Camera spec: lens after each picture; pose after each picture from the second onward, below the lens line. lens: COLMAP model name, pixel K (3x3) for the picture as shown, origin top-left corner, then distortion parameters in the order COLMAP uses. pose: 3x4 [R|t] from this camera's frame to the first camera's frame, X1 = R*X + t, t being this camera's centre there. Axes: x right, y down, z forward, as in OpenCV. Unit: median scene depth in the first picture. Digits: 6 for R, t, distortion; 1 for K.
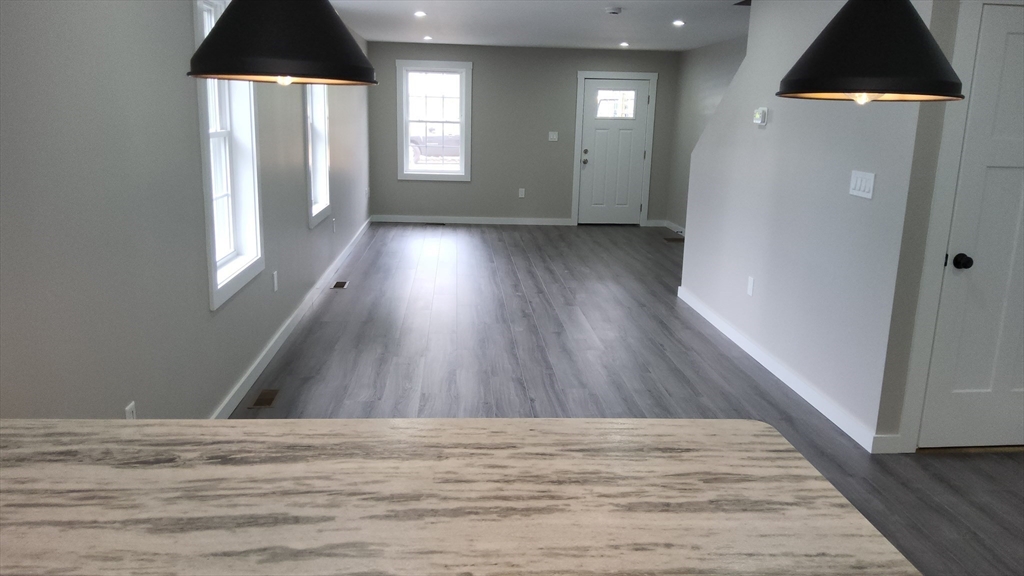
lens RADIAL K [[773.3, 0, 508.4], [0, 773.3, 292.1], [0, 0, 1]] dist [0.002538, -0.059036]
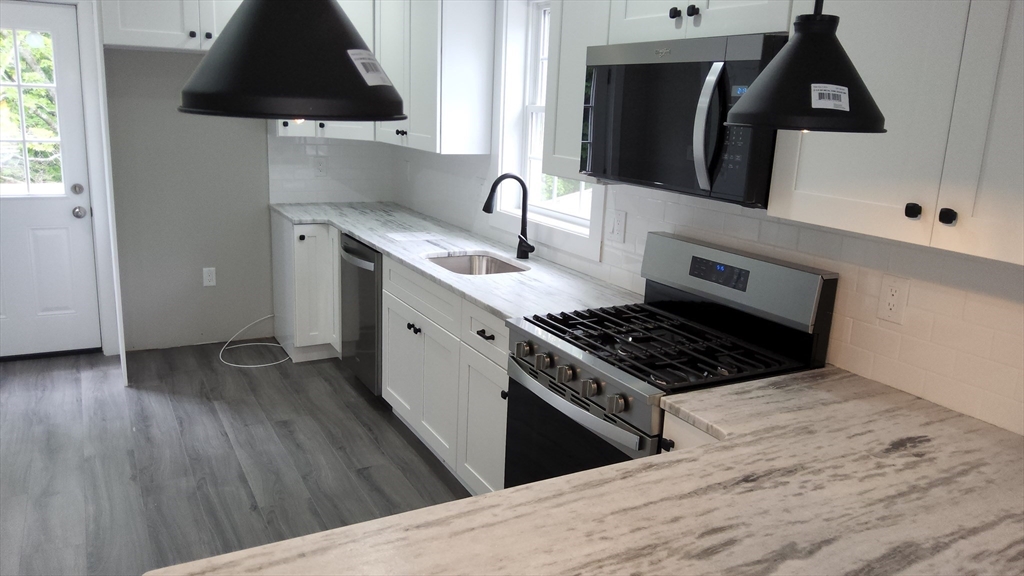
lens RADIAL K [[773.3, 0, 508.4], [0, 773.3, 292.1], [0, 0, 1]] dist [0.002538, -0.059036]
pose [[-0.908441, 0.036482, -0.416418, 0.074908], [-0.154871, 0.895916, 0.416352, -0.056235], [0.388265, 0.442722, -0.808237, 0.226041]]
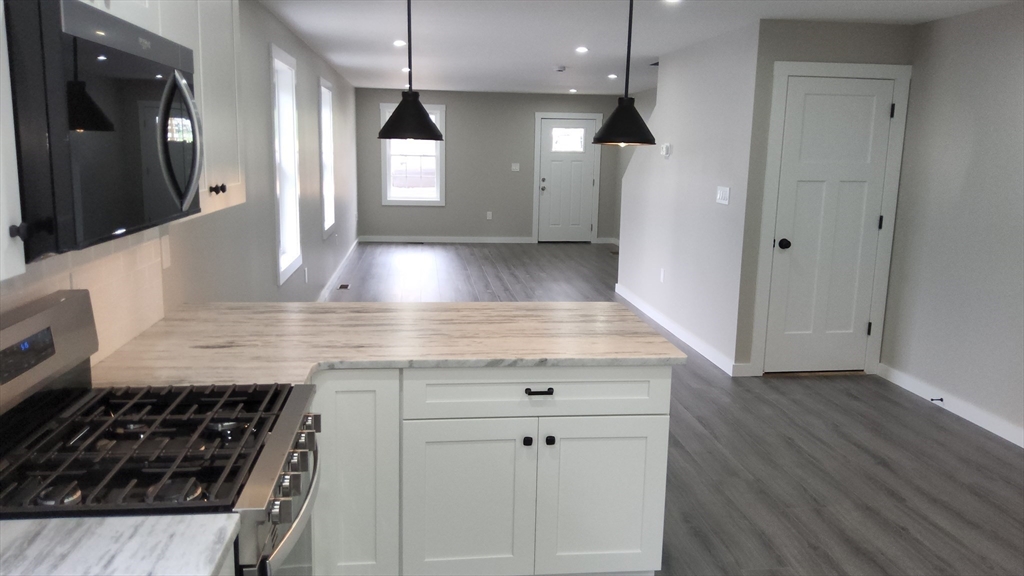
lens RADIAL K [[773.3, 0, 508.4], [0, 773.3, 292.1], [0, 0, 1]] dist [0.002538, -0.059036]
pose [[0.998970, -0.013710, 0.043244, -0.007989], [0.015488, 0.999037, -0.041058, 0.046243], [-0.042639, 0.041686, 0.998221, -0.208588]]
